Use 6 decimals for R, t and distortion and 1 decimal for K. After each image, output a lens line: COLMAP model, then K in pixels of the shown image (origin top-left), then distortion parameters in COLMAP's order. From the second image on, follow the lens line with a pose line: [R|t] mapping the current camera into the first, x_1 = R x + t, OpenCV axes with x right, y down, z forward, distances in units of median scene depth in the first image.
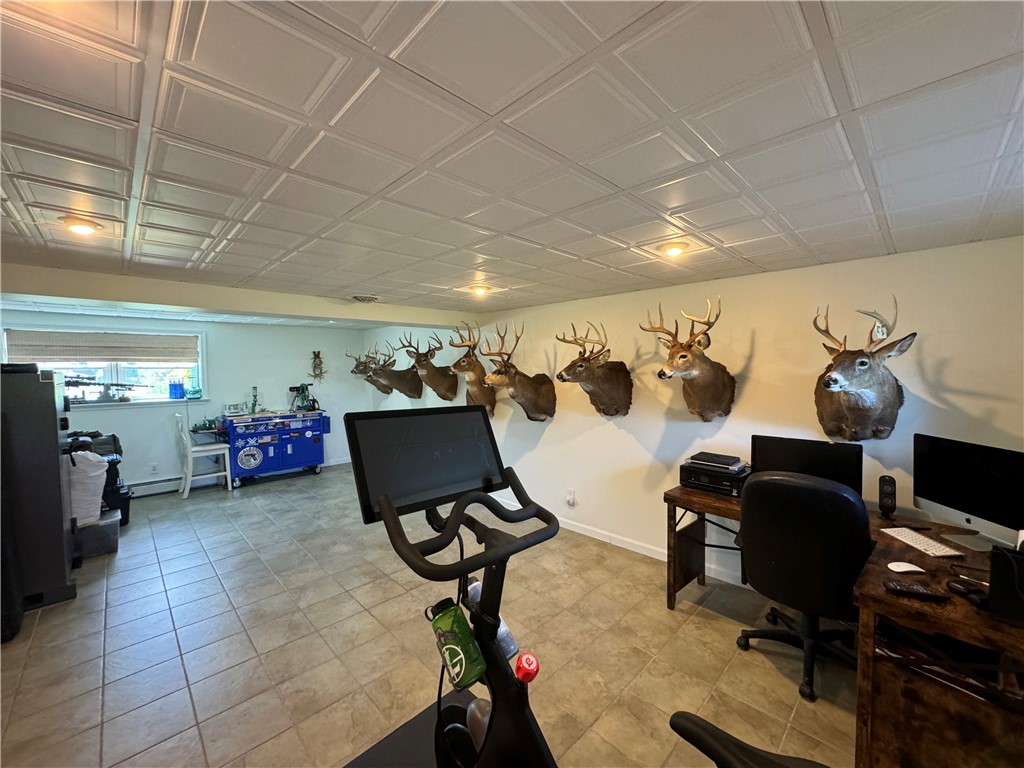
lens RADIAL K [[408.0, 0, 512.0], [0, 408.0, 384.0], [0, 0, 1]] dist [-0.001753, 0.000002]
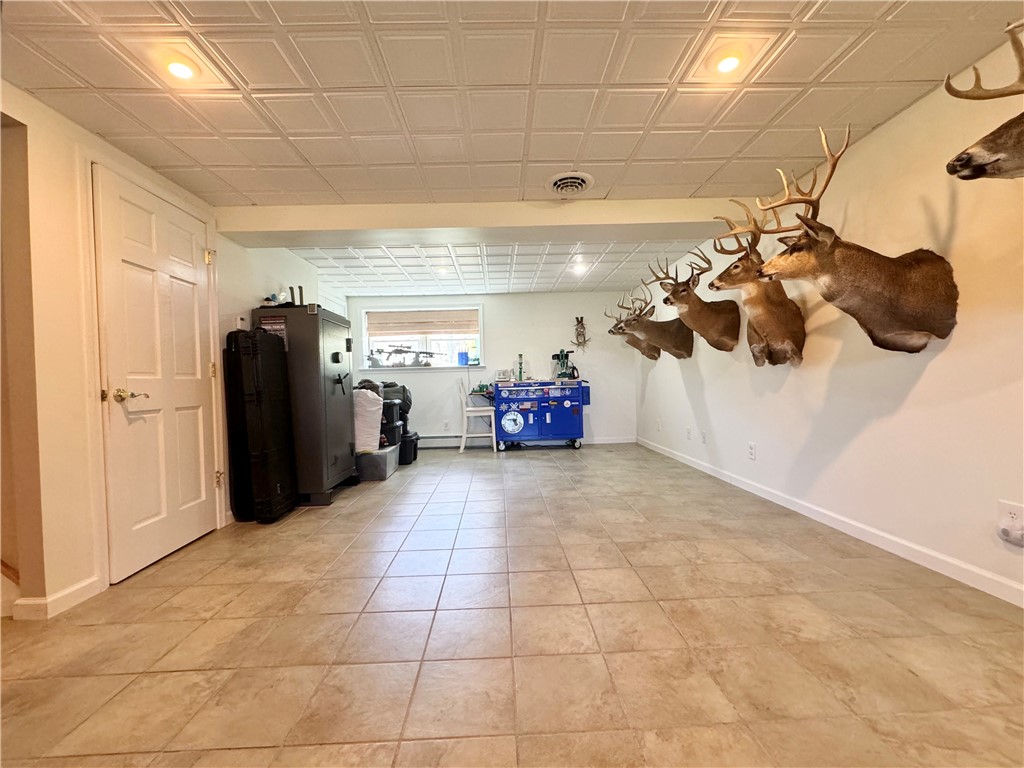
lens RADIAL K [[408.0, 0, 512.0], [0, 408.0, 384.0], [0, 0, 1]] dist [-0.001753, 0.000002]
pose [[0.736601, -0.010291, -0.676249, 0.040381], [-0.005657, 0.999756, -0.021376, 0.118522], [0.676304, 0.019571, 0.736363, 0.284380]]
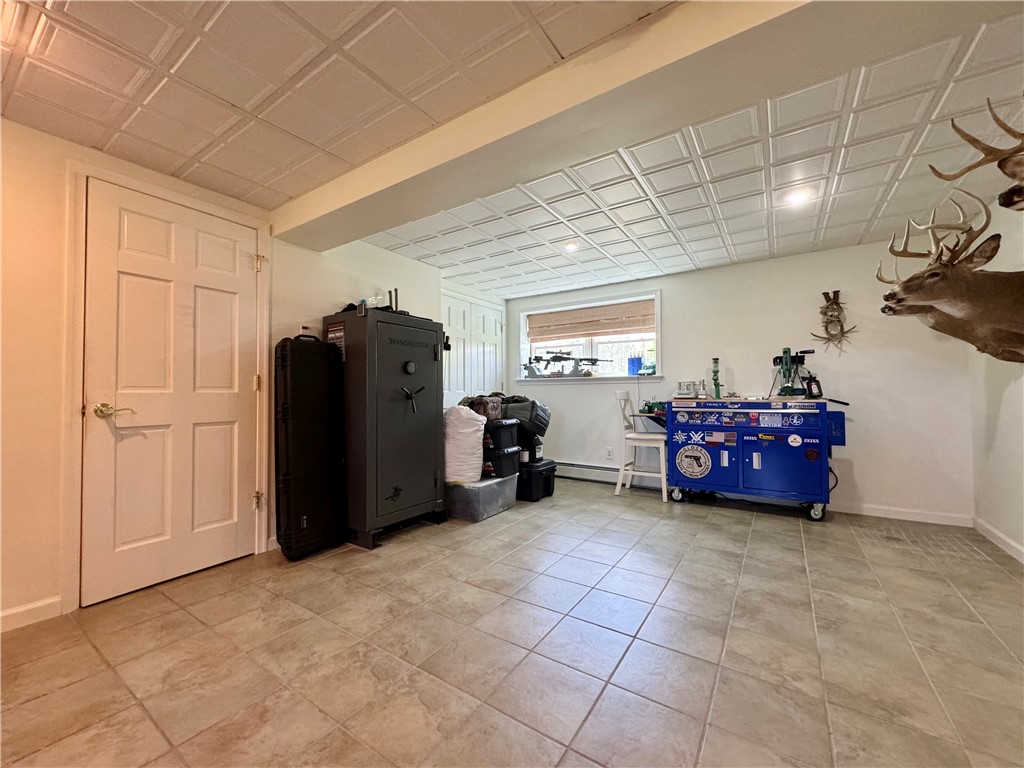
lens RADIAL K [[408.0, 0, 512.0], [0, 408.0, 384.0], [0, 0, 1]] dist [-0.001753, 0.000002]
pose [[0.206886, -0.018246, -0.978195, -0.056179], [-0.038638, 0.998894, -0.026804, 0.092648], [0.977602, 0.043341, 0.205952, 0.626256]]
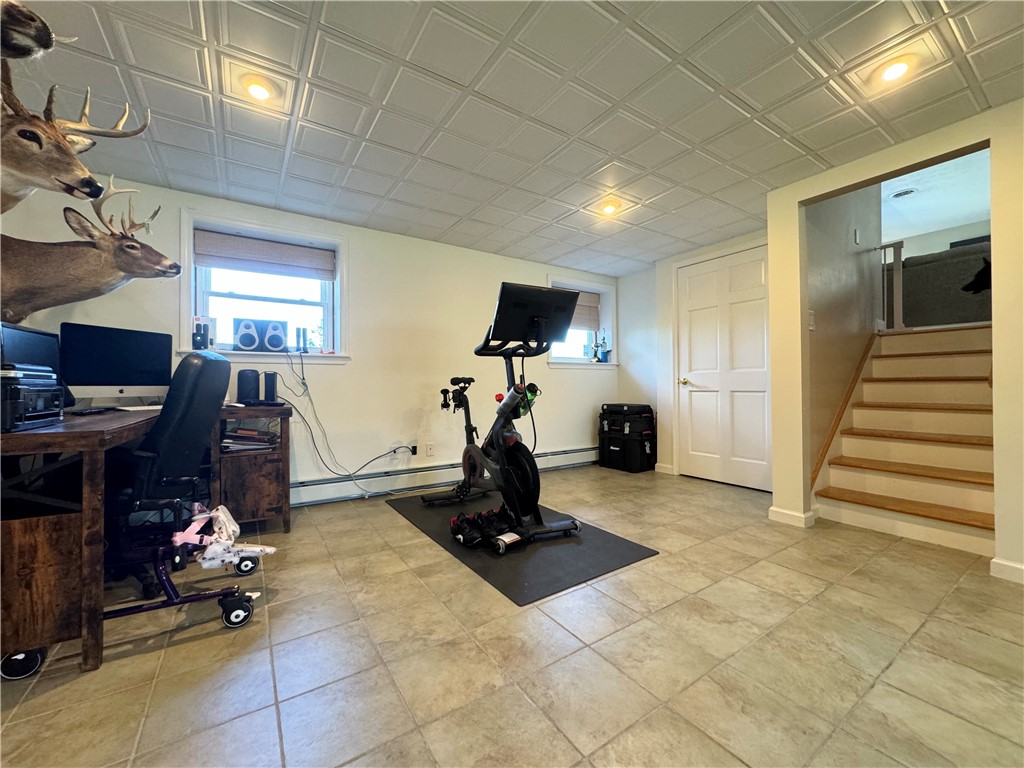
lens RADIAL K [[408.0, 0, 512.0], [0, 408.0, 384.0], [0, 0, 1]] dist [-0.001753, 0.000002]
pose [[-0.981954, 0.013071, 0.188670, -0.110151], [0.021203, 0.998928, 0.041149, 0.104490], [-0.187929, 0.044406, -0.981178, 0.731159]]
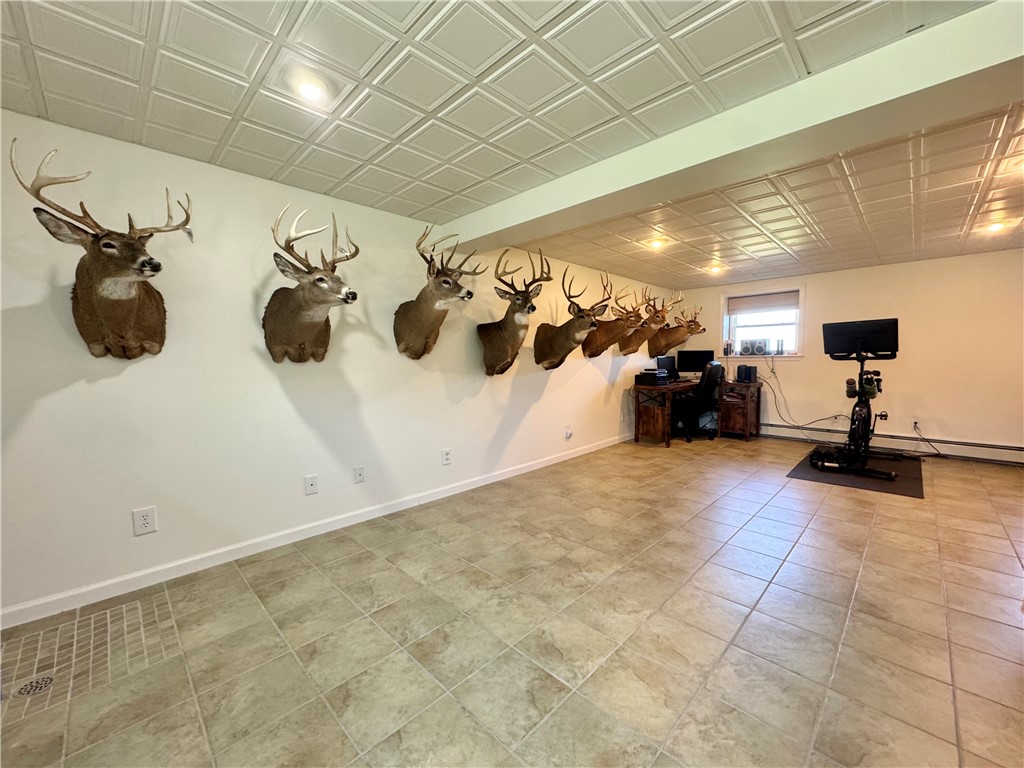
lens RADIAL K [[408.0, 0, 512.0], [0, 408.0, 384.0], [0, 0, 1]] dist [-0.001753, 0.000002]
pose [[-0.011776, -0.053498, 0.998499, -0.807098], [0.054025, 0.997075, 0.054058, 0.056187], [-0.998470, 0.054580, -0.008852, 0.925009]]
